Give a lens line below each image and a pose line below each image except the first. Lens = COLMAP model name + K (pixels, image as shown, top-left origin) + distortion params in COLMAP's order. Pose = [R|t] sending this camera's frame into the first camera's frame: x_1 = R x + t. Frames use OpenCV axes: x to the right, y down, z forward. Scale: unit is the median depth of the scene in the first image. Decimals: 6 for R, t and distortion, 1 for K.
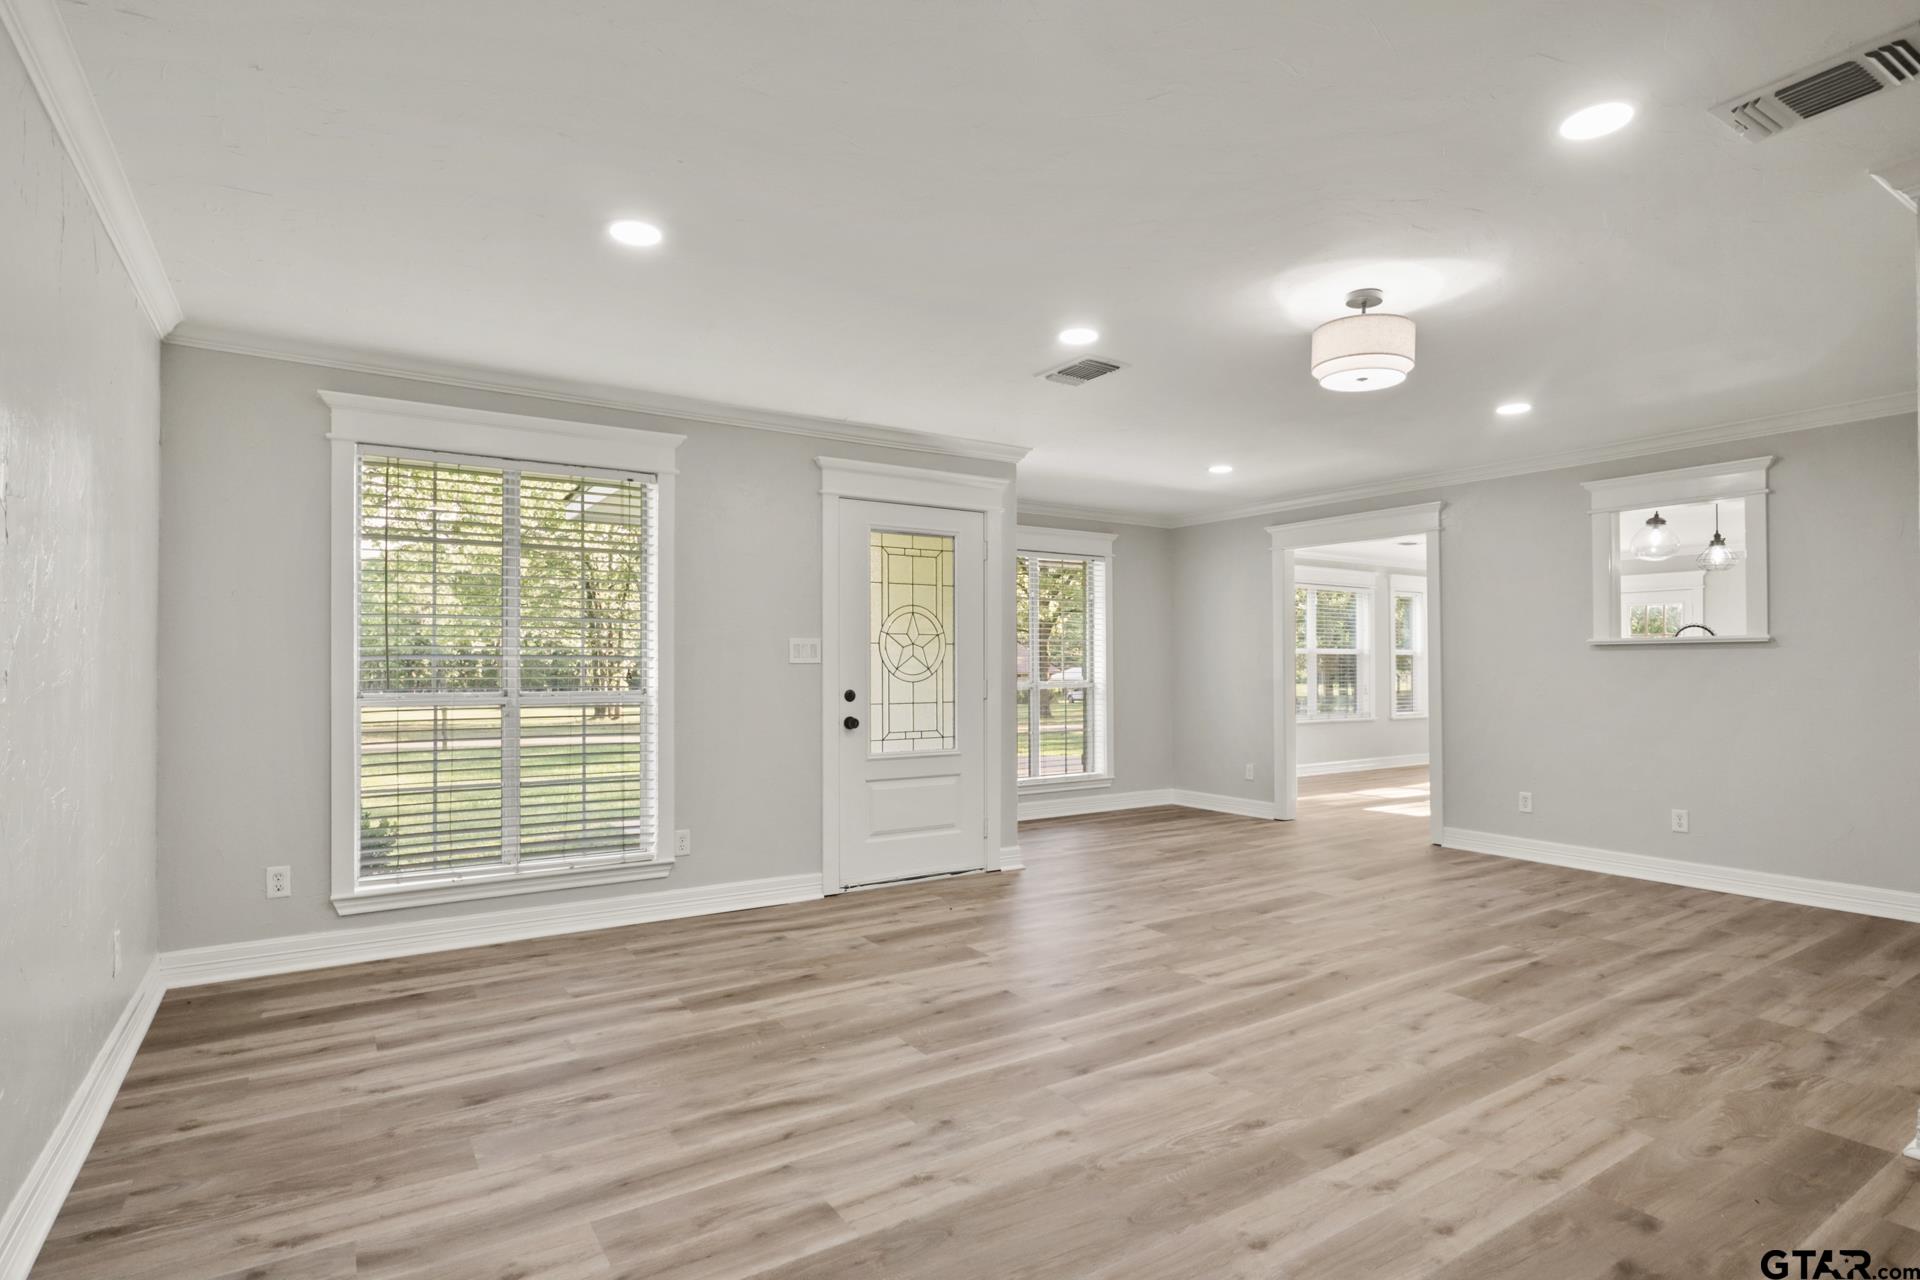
lens RADIAL K [[970.8, 0, 959.7], [0, 970.8, 660.2], [0, 0, 1]] dist [-0.015474, 0.011017]
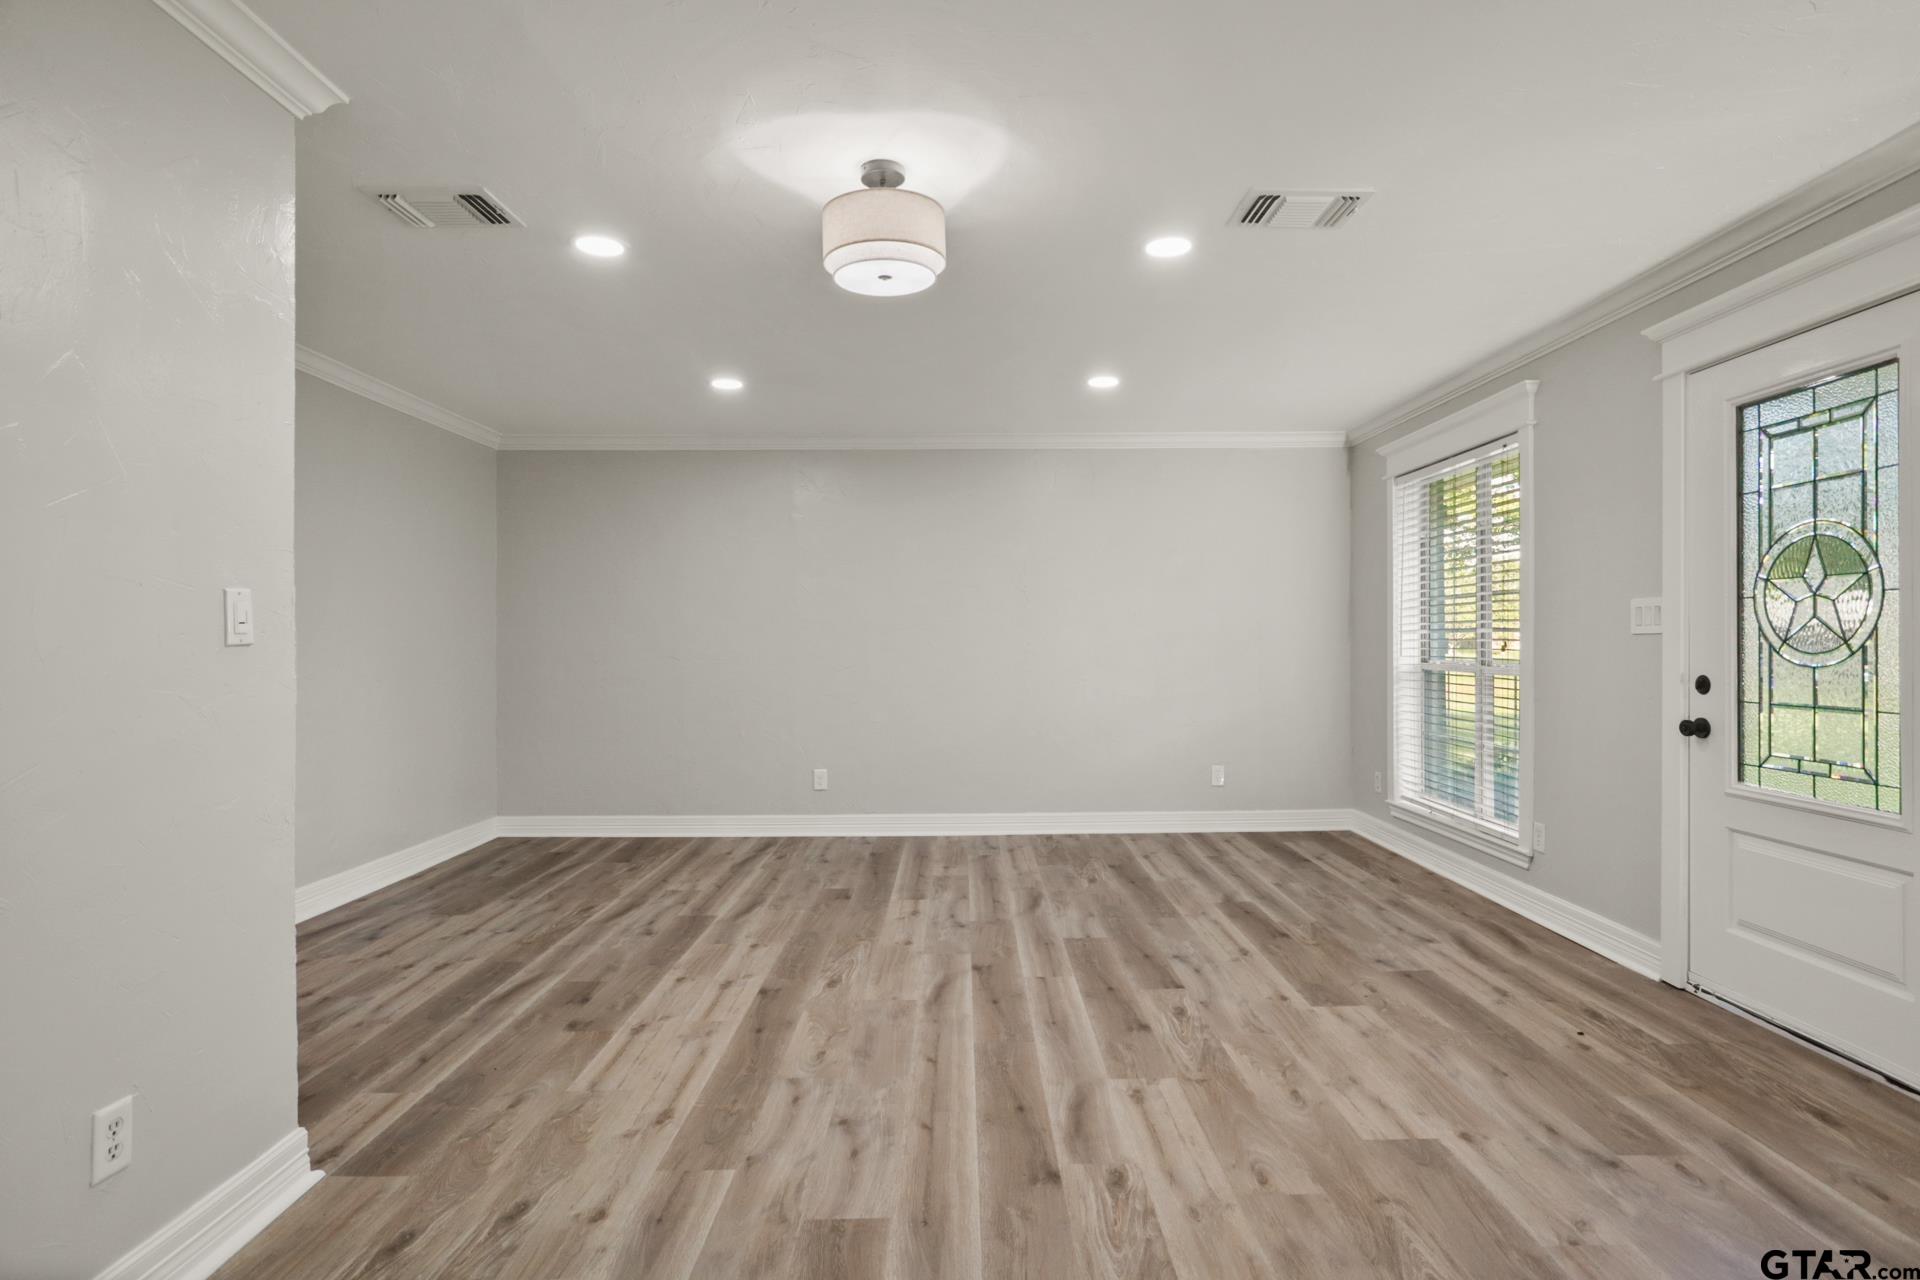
lens RADIAL K [[970.8, 0, 988.6], [0, 970.8, 638.6], [0, 0, 1]] dist [-0.015474, 0.011017]
pose [[-0.526623, 0.000154, -0.850099, 0.992769], [0.010031, 0.999931, -0.006033, 0.008981], [0.850040, -0.011704, -0.526589, 1.412451]]
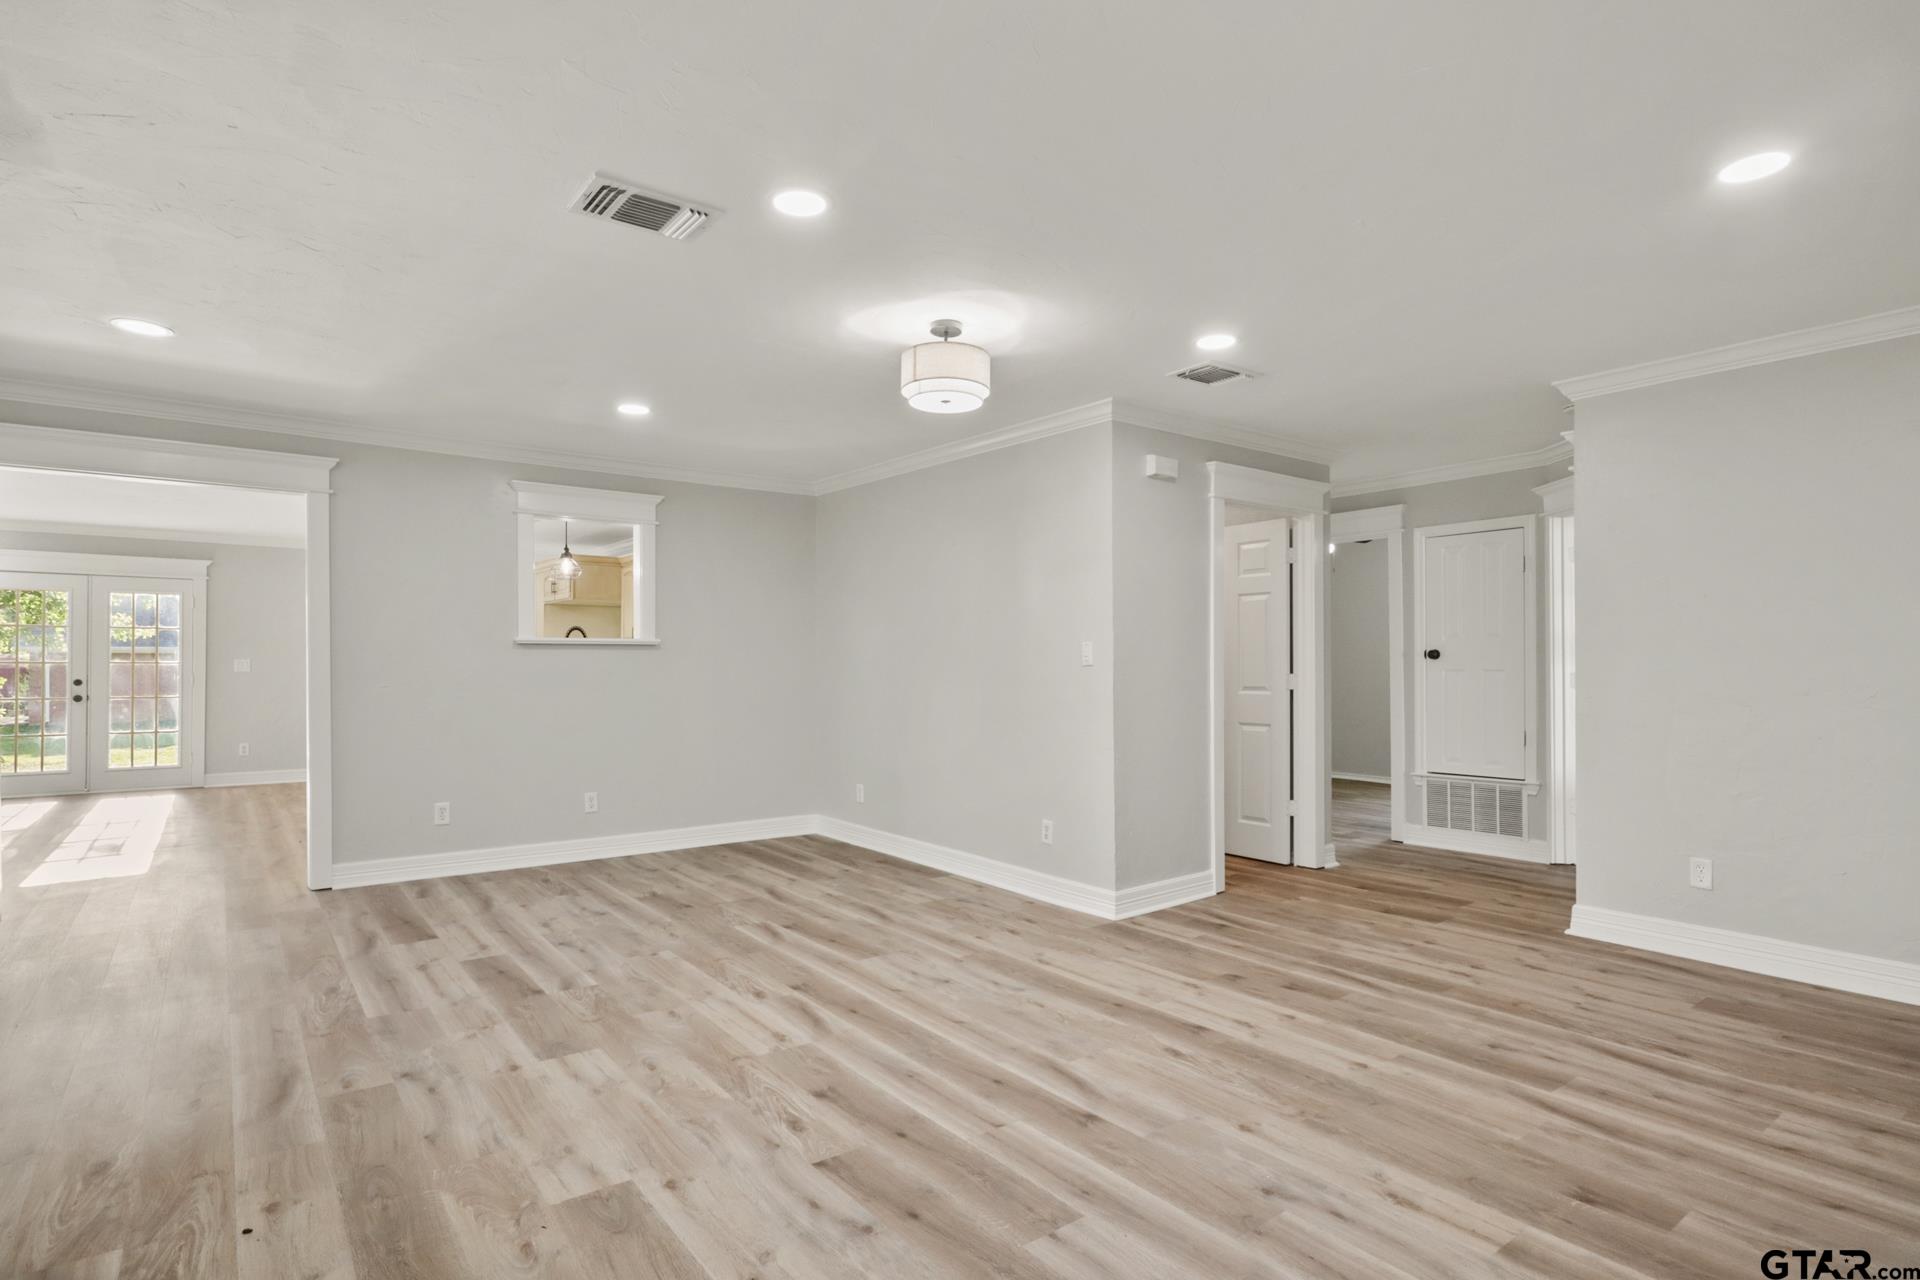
lens RADIAL K [[970.8, 0, 972.3], [0, 970.8, 681.4], [0, 0, 1]] dist [-0.015474, 0.011017]
pose [[-0.076976, -0.018451, 0.996862, -0.641673], [-0.008413, 0.999805, 0.017856, 0.001443], [-0.996997, -0.007012, -0.077117, 1.000788]]
